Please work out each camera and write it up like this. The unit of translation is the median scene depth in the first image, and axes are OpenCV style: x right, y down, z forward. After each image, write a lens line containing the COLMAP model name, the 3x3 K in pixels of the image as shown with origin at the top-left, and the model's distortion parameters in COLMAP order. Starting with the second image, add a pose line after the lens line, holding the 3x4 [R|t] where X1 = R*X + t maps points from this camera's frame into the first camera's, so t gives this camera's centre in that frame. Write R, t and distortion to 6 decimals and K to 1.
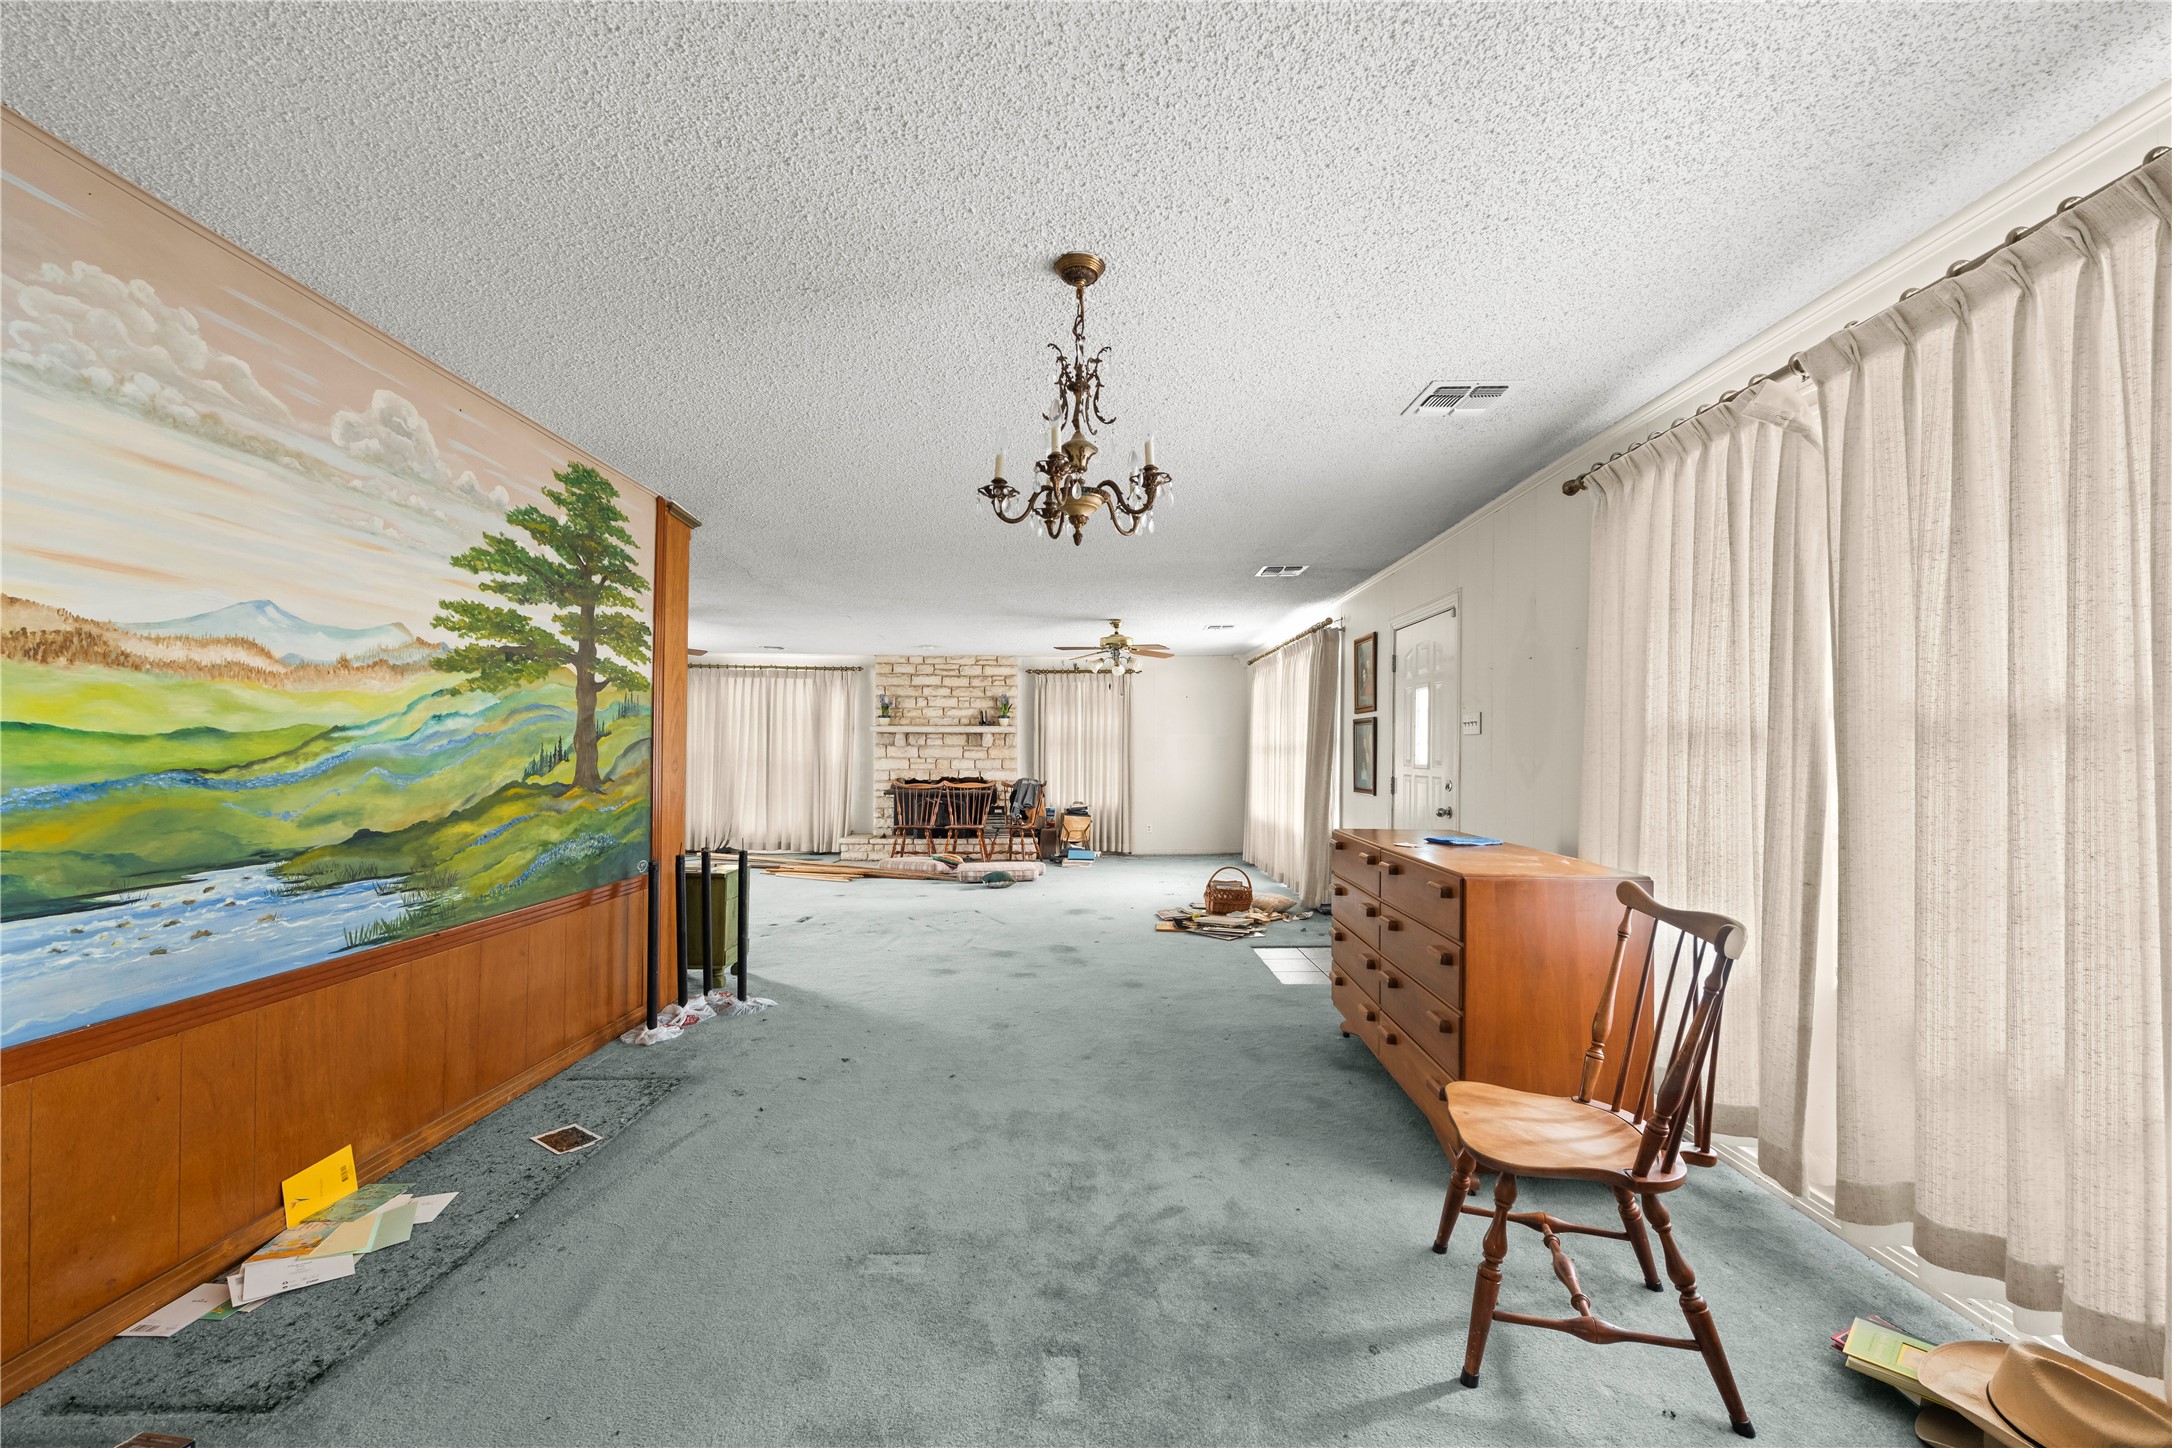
lens RADIAL K [[865.7, 0, 1087.2], [0, 865.7, 739.7], [0, 0, 1]] dist [-0.001431, -0.000166]
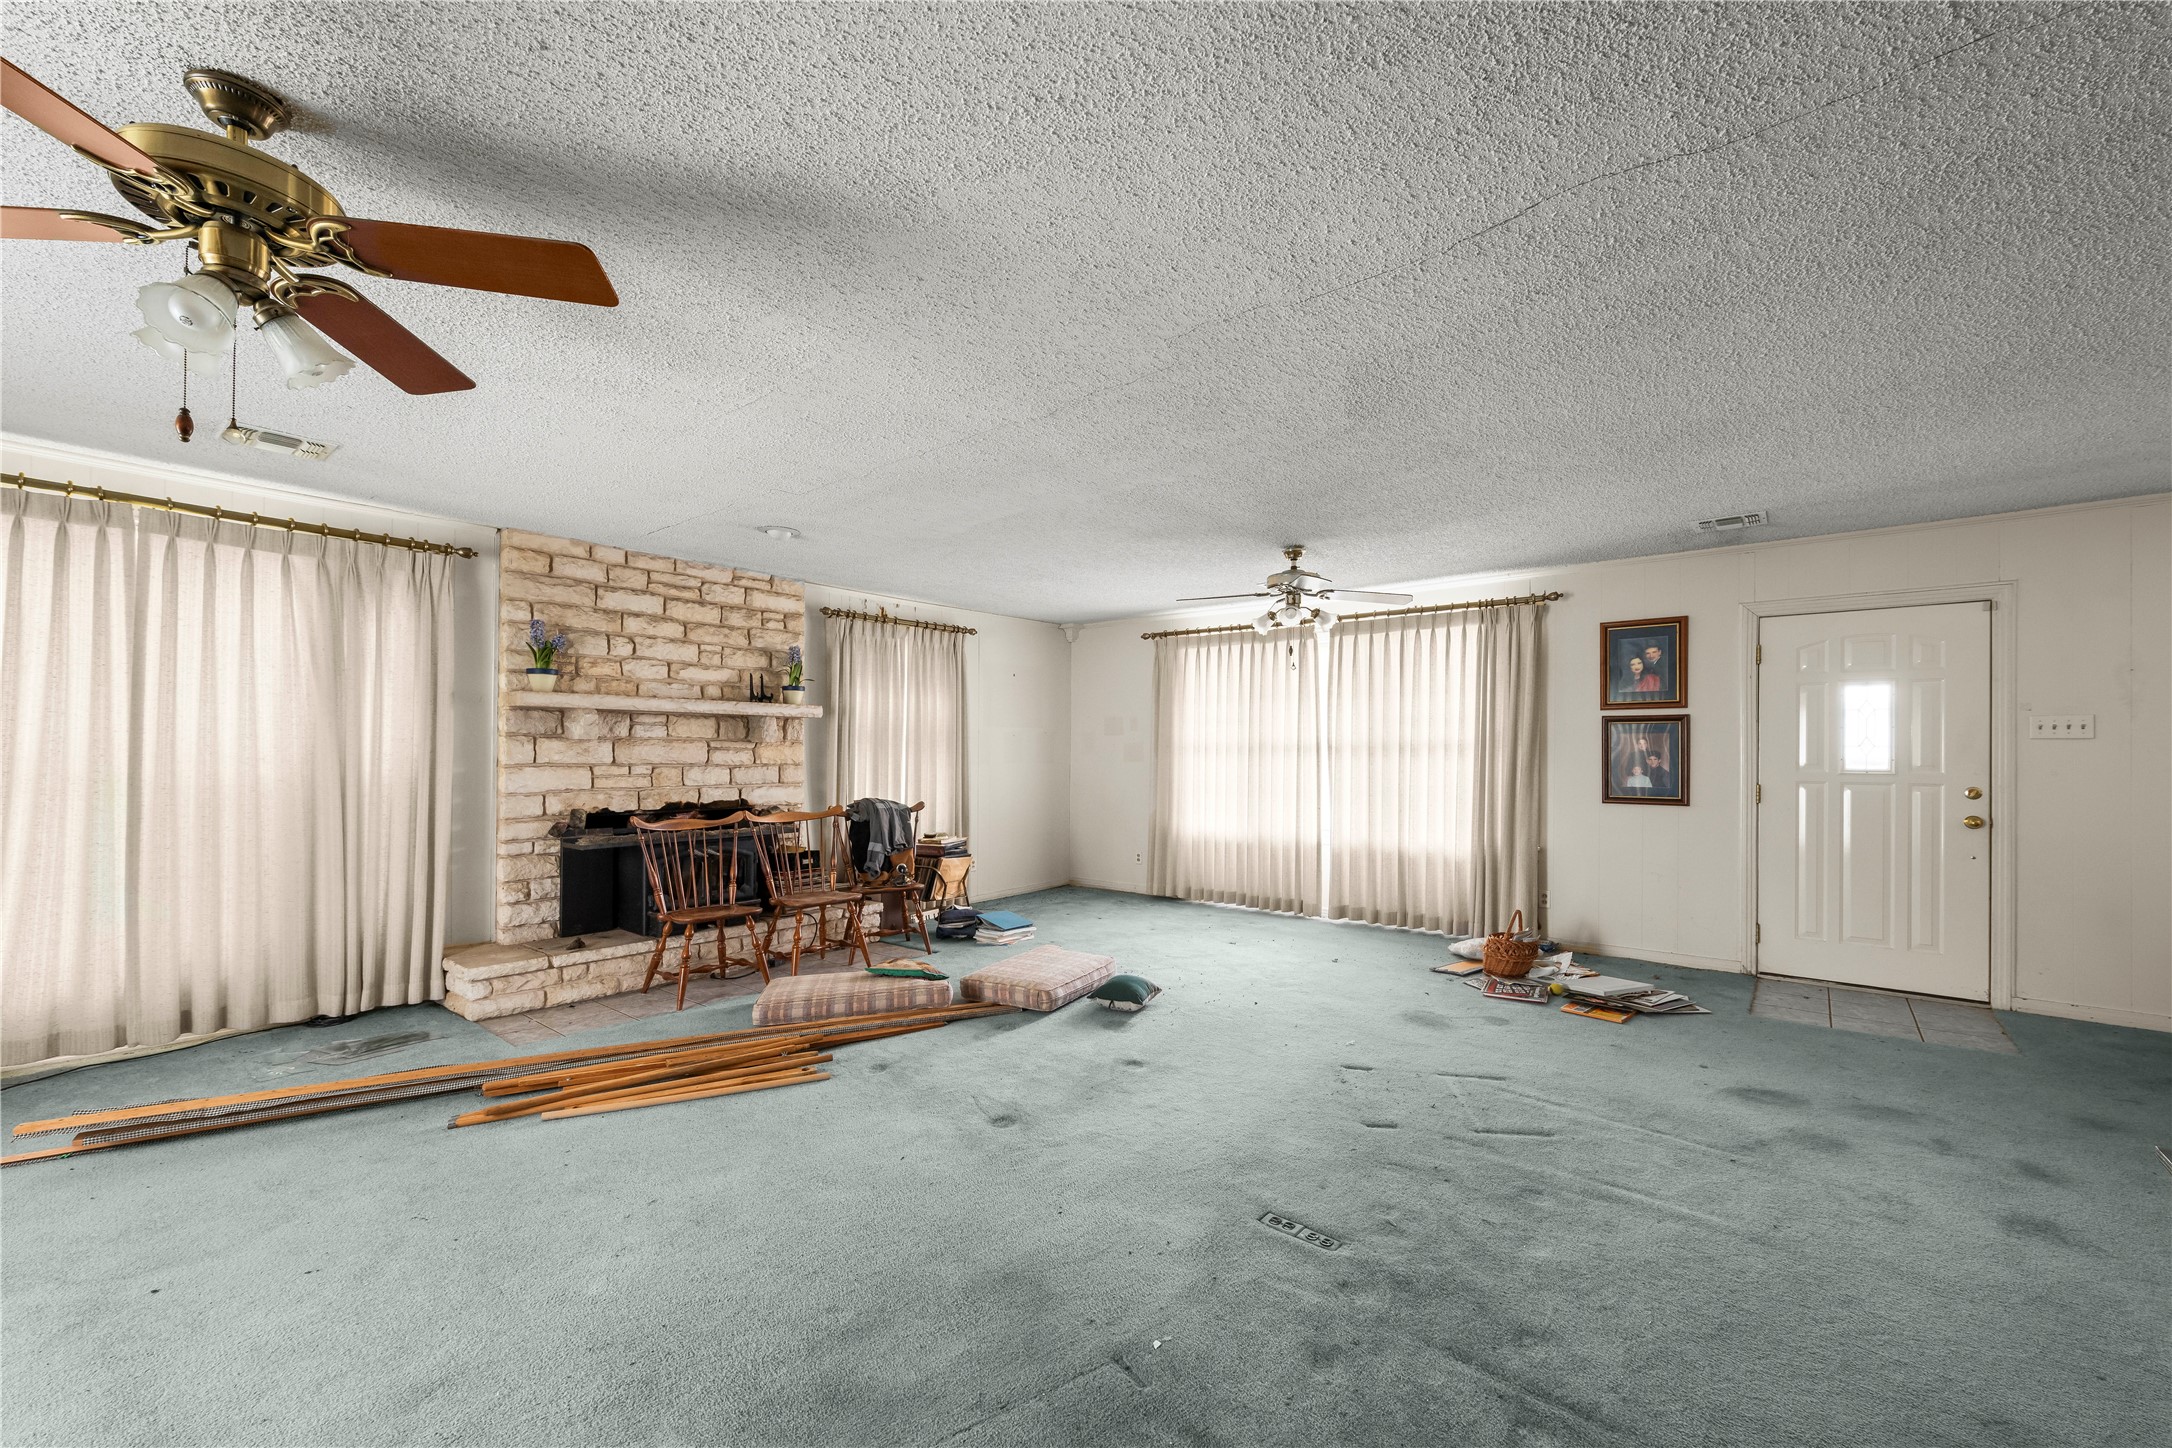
lens RADIAL K [[865.7, 0, 1089.0], [0, 865.7, 739.4], [0, 0, 1]] dist [-0.001431, -0.000166]
pose [[0.641444, 0.014034, 0.767041, -0.390196], [-0.013391, 0.999885, -0.007095, 0.007245], [-0.767053, -0.005720, 0.641559, 0.501428]]
